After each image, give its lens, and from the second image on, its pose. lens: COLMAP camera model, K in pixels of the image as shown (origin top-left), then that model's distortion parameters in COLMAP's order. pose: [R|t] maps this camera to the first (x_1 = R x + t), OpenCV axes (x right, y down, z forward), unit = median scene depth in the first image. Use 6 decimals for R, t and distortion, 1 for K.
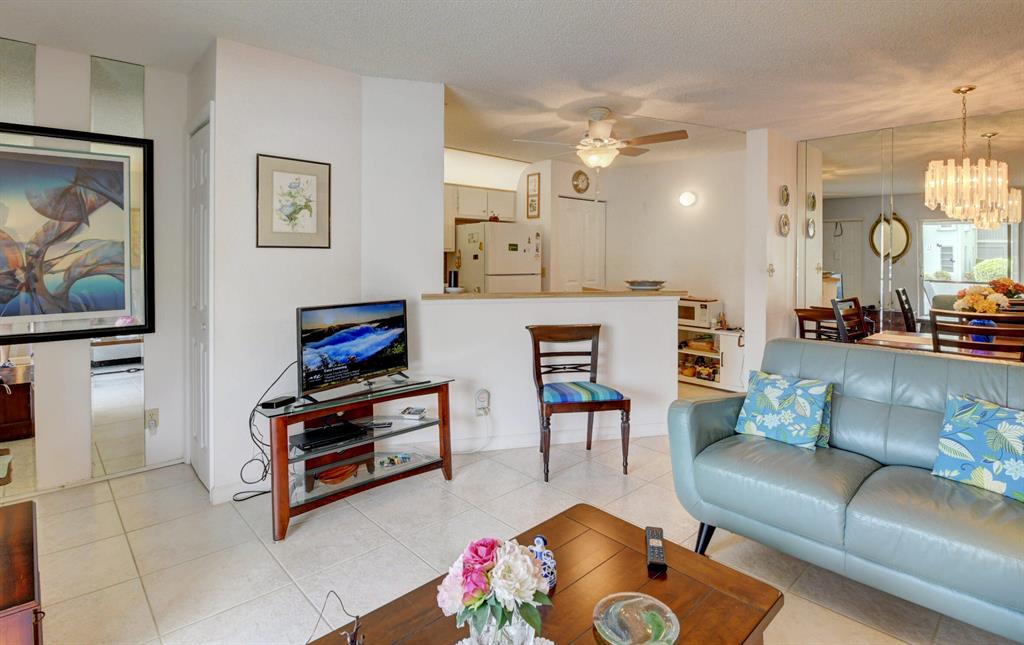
lens RADIAL K [[517.0, 0, 533.3], [0, 517.0, 259.7], [0, 0, 1]] dist [-0.001119, -0.002548]
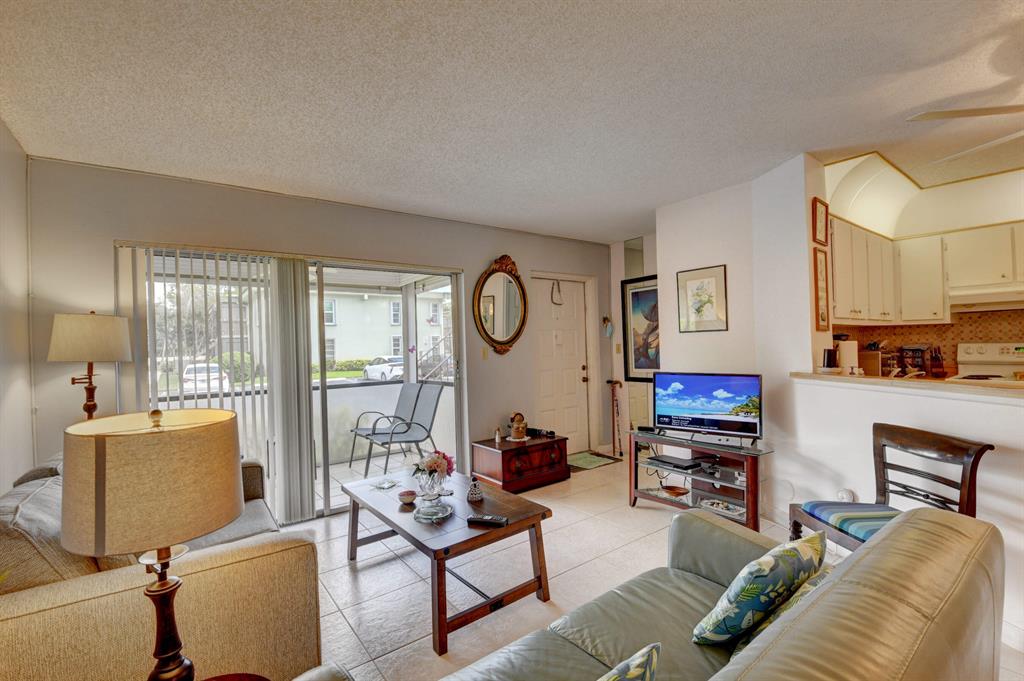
lens RADIAL K [[453.6, 0, 493.2], [0, 453.6, 340.1], [0, 0, 1]] dist [0.003367, -0.017302]
pose [[-0.144663, -0.010103, -0.989429, 0.726473], [0.025716, 0.999572, -0.013966, 0.002230], [0.989147, -0.027465, -0.144342, 0.526241]]
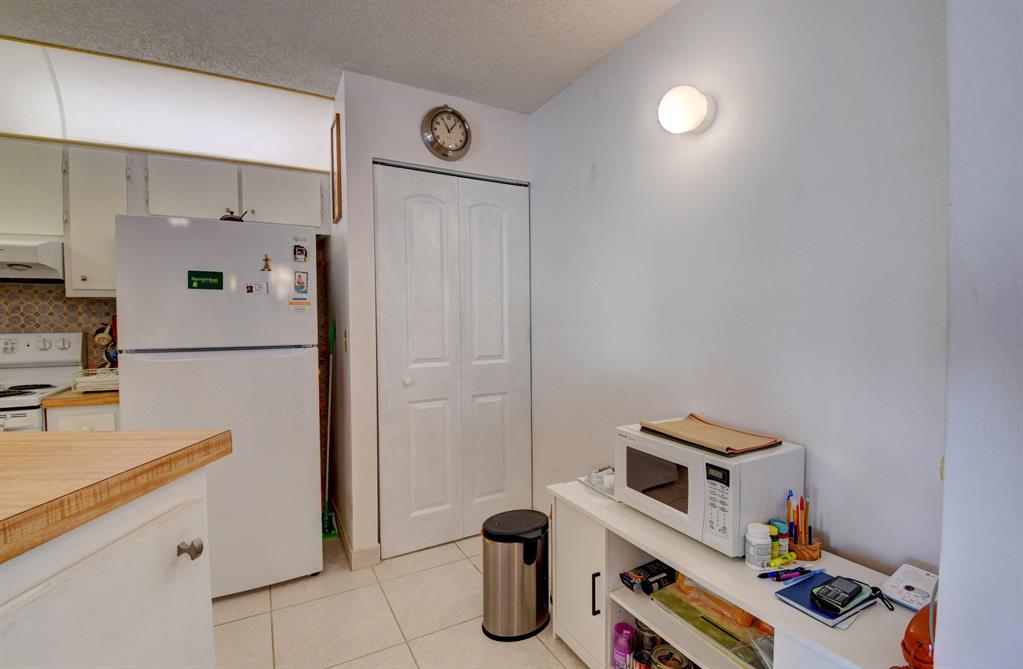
lens RADIAL K [[427.0, 0, 509.2], [0, 427.0, 344.1], [0, 0, 1]] dist [-0.017505, -0.001110]
pose [[0.965049, 0.000632, -0.262070, 0.443136], [0.013149, 0.998621, 0.050830, 0.020020], [0.261741, -0.052499, 0.963709, 1.201230]]
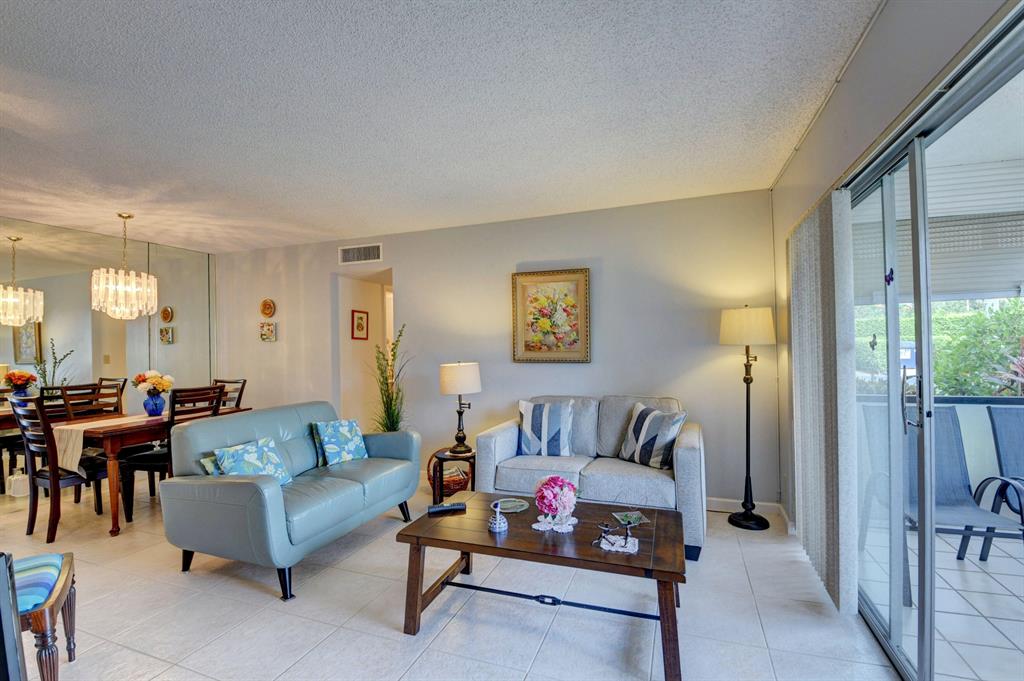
lens RADIAL K [[453.6, 0, 511.7], [0, 453.6, 340.7], [0, 0, 1]] dist [0.003367, -0.017302]
pose [[-0.431526, 0.010894, 0.902035, -0.553218], [0.020632, 0.999785, -0.002204, -0.005123], [-0.901864, 0.017660, -0.431658, 0.632905]]
